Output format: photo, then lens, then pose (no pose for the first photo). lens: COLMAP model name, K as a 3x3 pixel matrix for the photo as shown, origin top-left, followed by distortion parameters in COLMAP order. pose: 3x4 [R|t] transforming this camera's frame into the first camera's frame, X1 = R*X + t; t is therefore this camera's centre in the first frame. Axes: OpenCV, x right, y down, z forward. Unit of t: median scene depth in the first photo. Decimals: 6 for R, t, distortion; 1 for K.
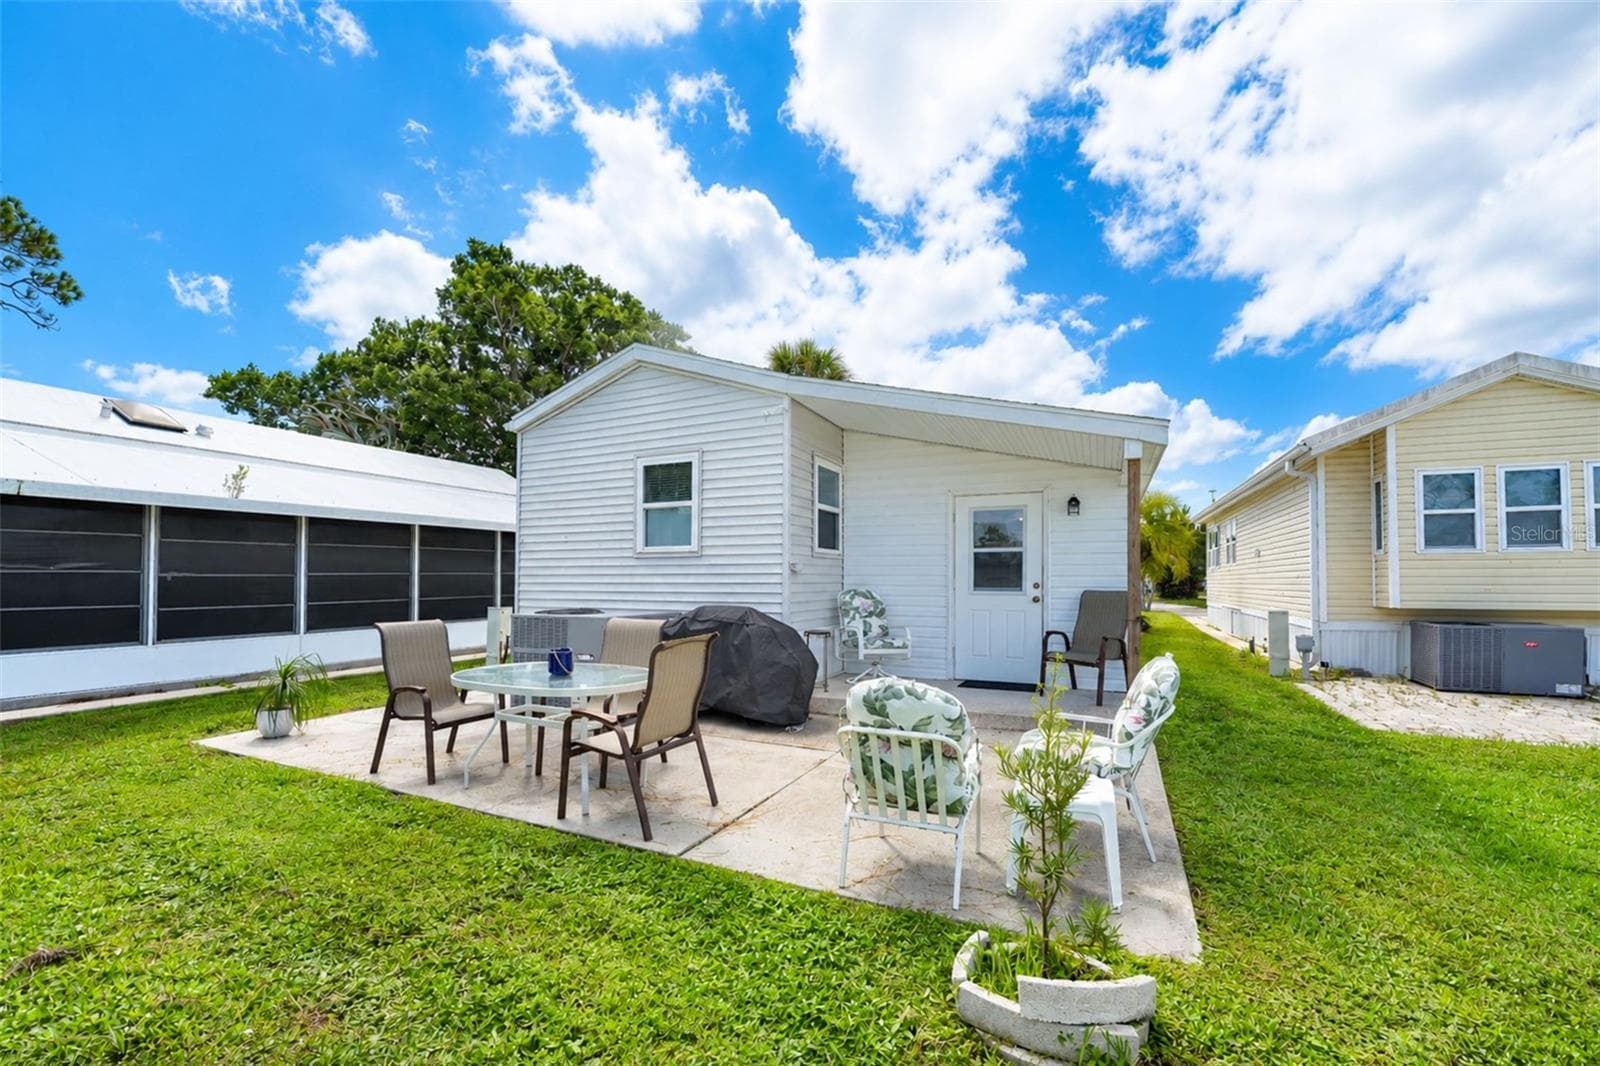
lens RADIAL K [[663.6, 0, 795.6], [0, 663.6, 568.5], [0, 0, 1]] dist [-0.027955, 0.000477]
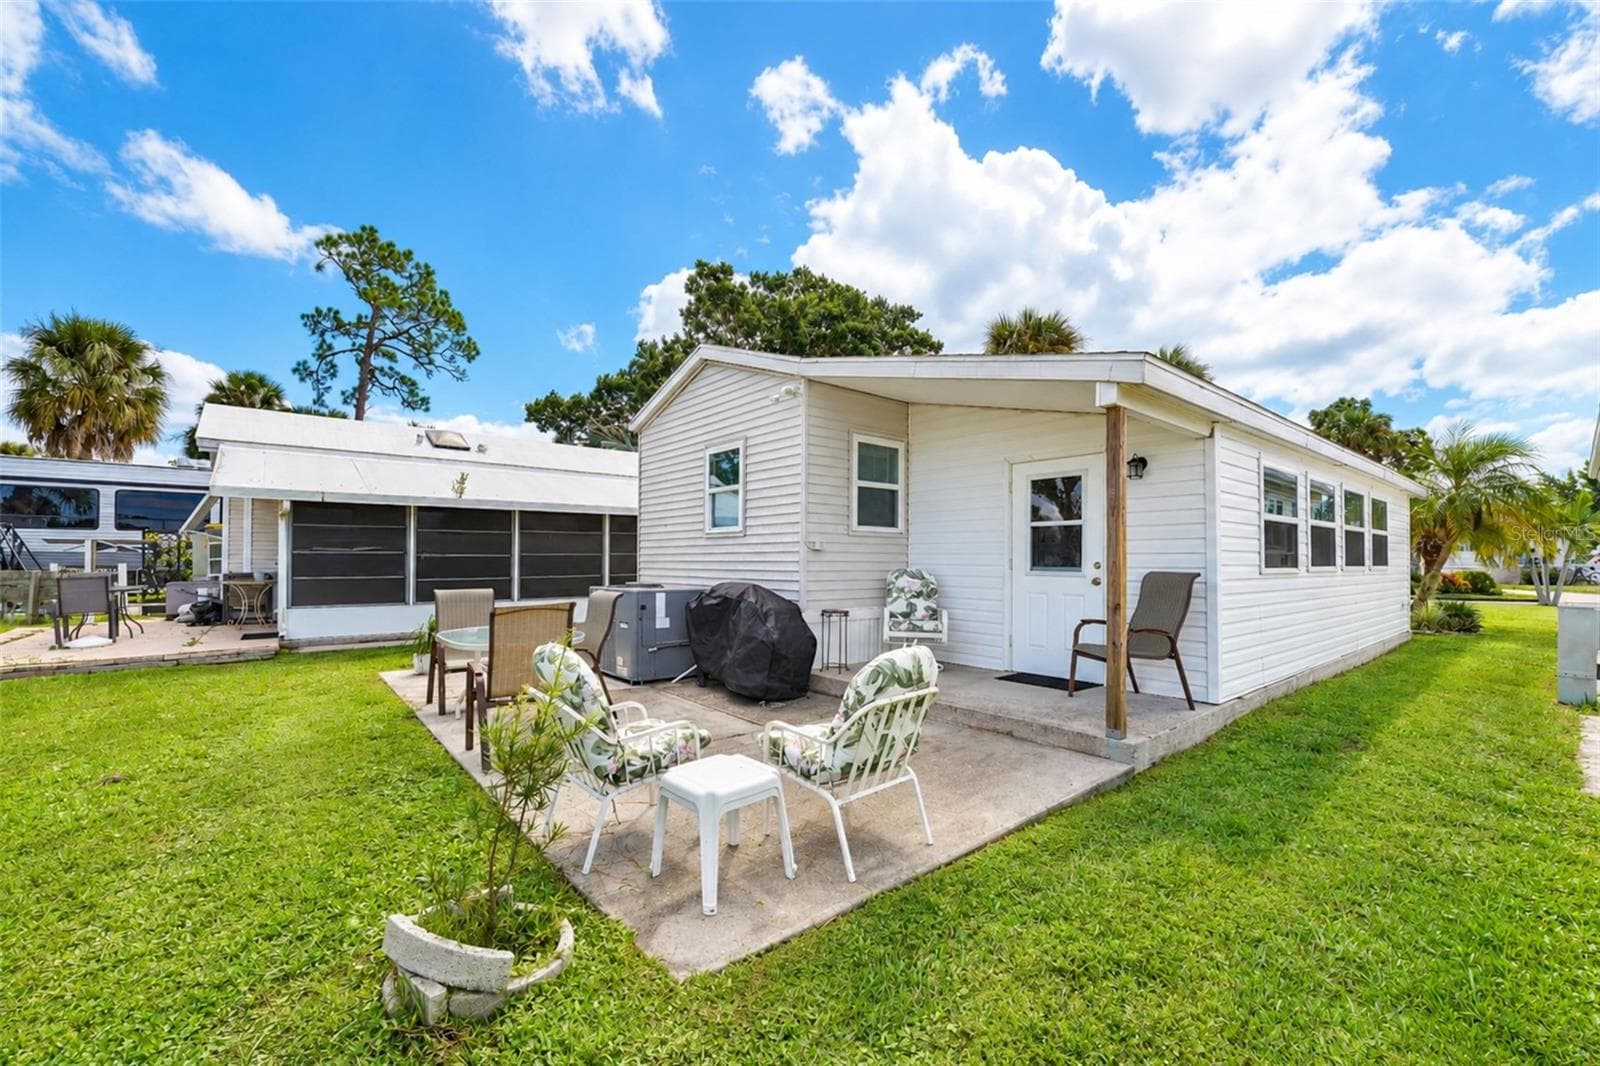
lens RADIAL K [[663.5, 0, 792.1], [0, 663.5, 543.8], [0, 0, 1]] dist [-0.021106, -0.000022]
pose [[0.900197, -0.009807, -0.435373, 0.303529], [0.005567, 0.999924, -0.011012, 0.004458], [0.435448, 0.007489, 0.900183, 0.061302]]
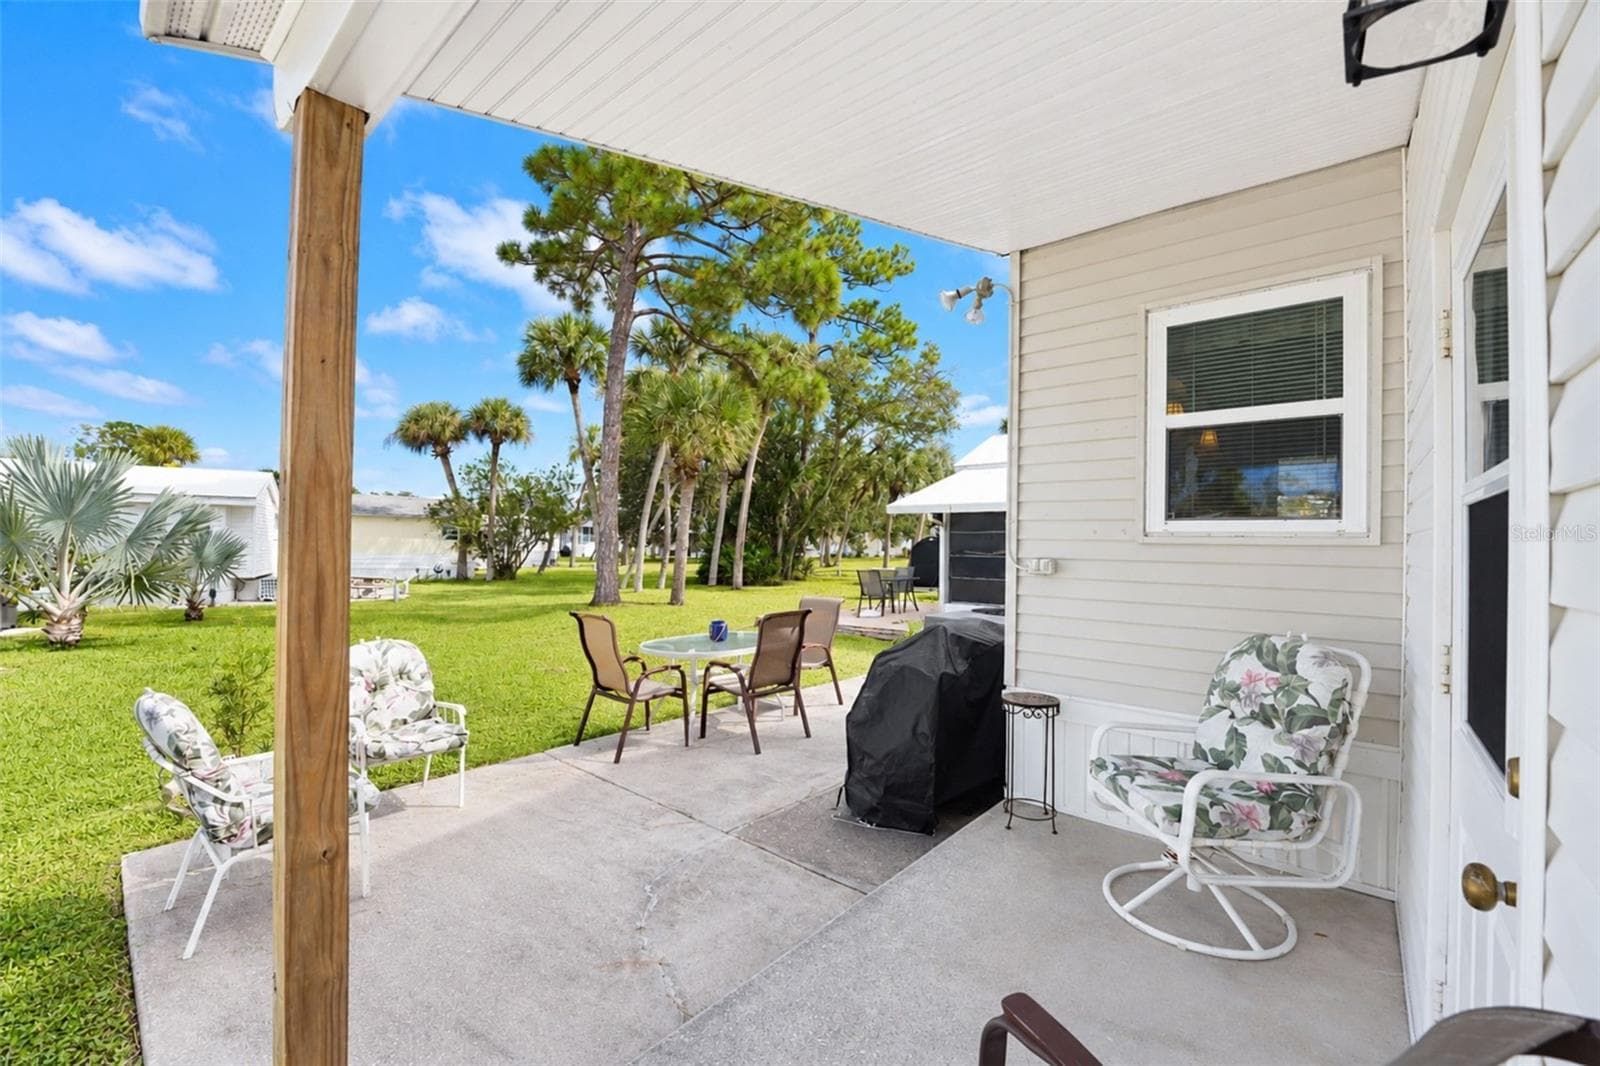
lens RADIAL K [[663.5, 0, 792.1], [0, 663.5, 543.8], [0, 0, 1]] dist [-0.021106, -0.000022]
pose [[-0.258736, -0.007486, -0.965919, 0.408812], [0.004777, 0.999948, -0.009029, -0.012006], [0.965936, -0.006951, -0.258686, 0.717145]]
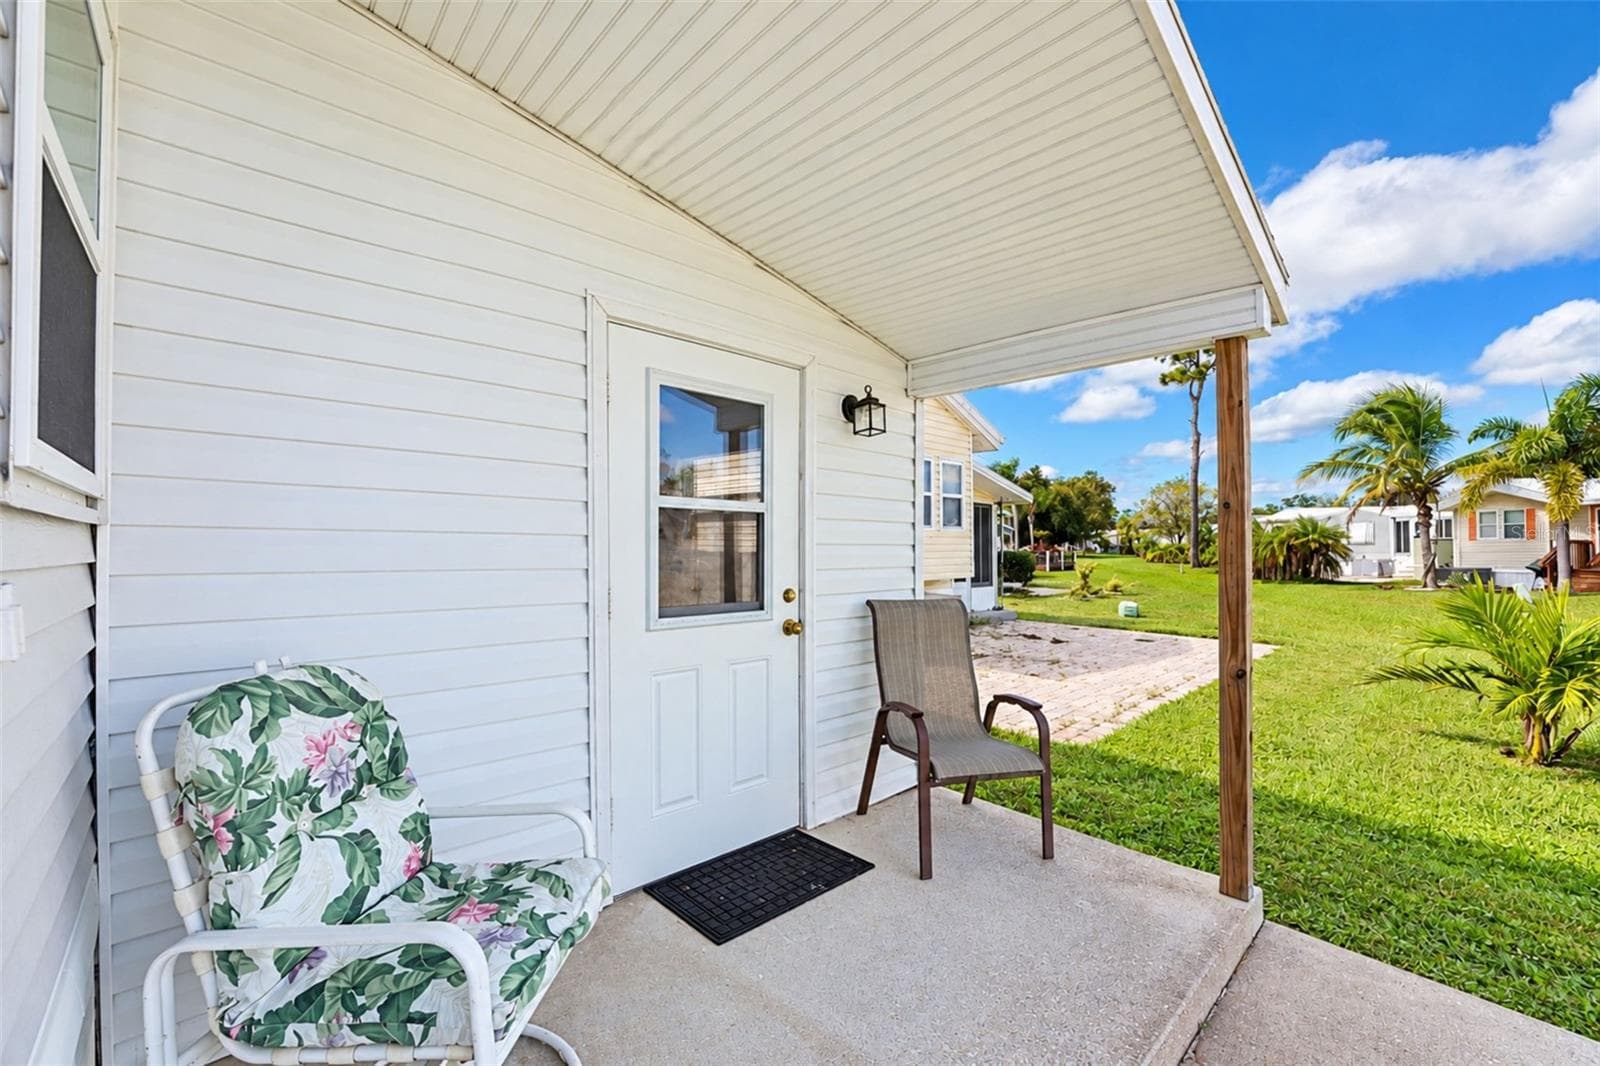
lens RADIAL K [[663.5, 0, 792.1], [0, 663.5, 543.8], [0, 0, 1]] dist [-0.021106, -0.000022]
pose [[0.372886, -0.000733, 0.927877, -0.018290], [-0.005733, 0.999979, 0.003094, -0.005666], [-0.927860, -0.006474, 0.372874, 0.672440]]
